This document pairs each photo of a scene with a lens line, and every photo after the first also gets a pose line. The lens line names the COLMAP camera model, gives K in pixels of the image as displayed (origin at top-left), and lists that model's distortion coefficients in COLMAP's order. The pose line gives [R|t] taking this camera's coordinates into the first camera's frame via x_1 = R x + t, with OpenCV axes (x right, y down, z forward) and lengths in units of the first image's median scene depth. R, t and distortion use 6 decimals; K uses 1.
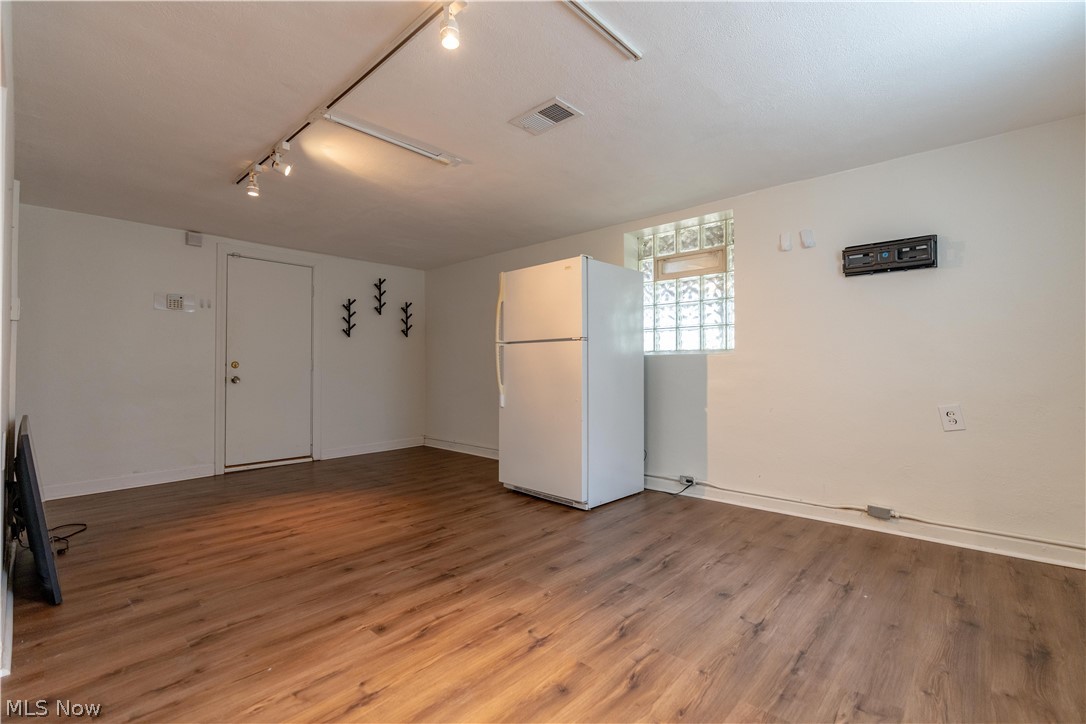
lens RADIAL K [[486.6, 0, 543.0], [0, 486.6, 362.0], [0, 0, 1]] dist [-0.001375, 0.000516]
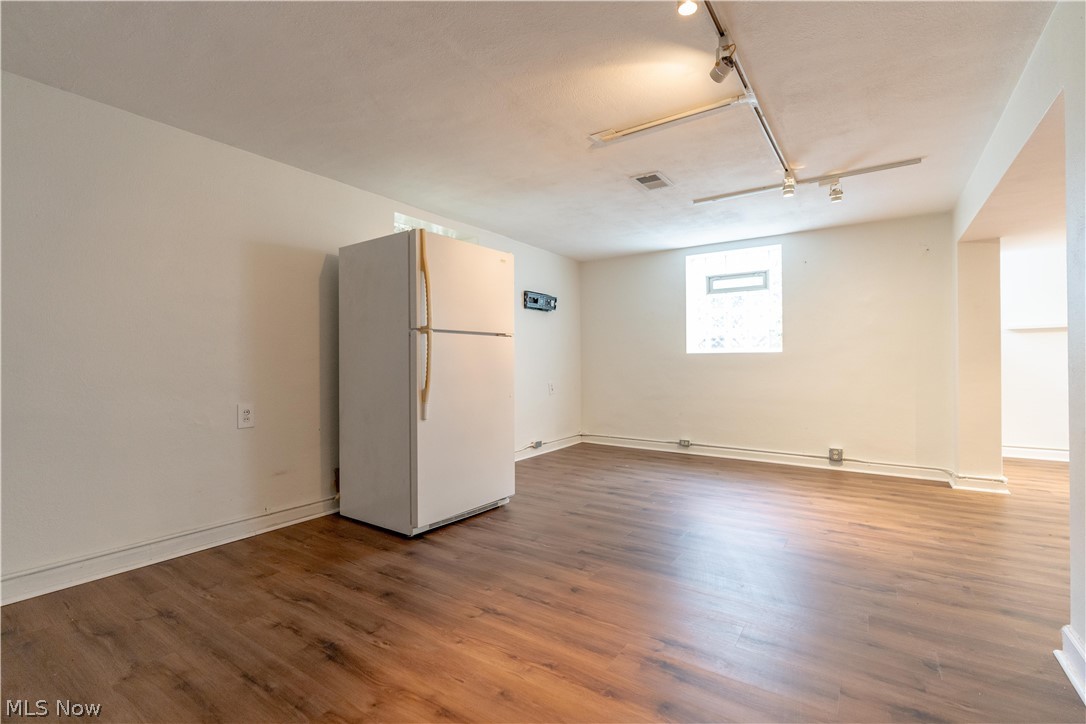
lens RADIAL K [[497.5, 0, 546.3], [0, 497.5, 360.0], [0, 0, 1]] dist [-0.001783, -0.000020]
pose [[-0.165658, 0.006366, 0.986163, -1.055012], [-0.006992, 0.999946, -0.007630, 0.013543], [-0.986158, -0.008159, -0.165605, 1.209494]]
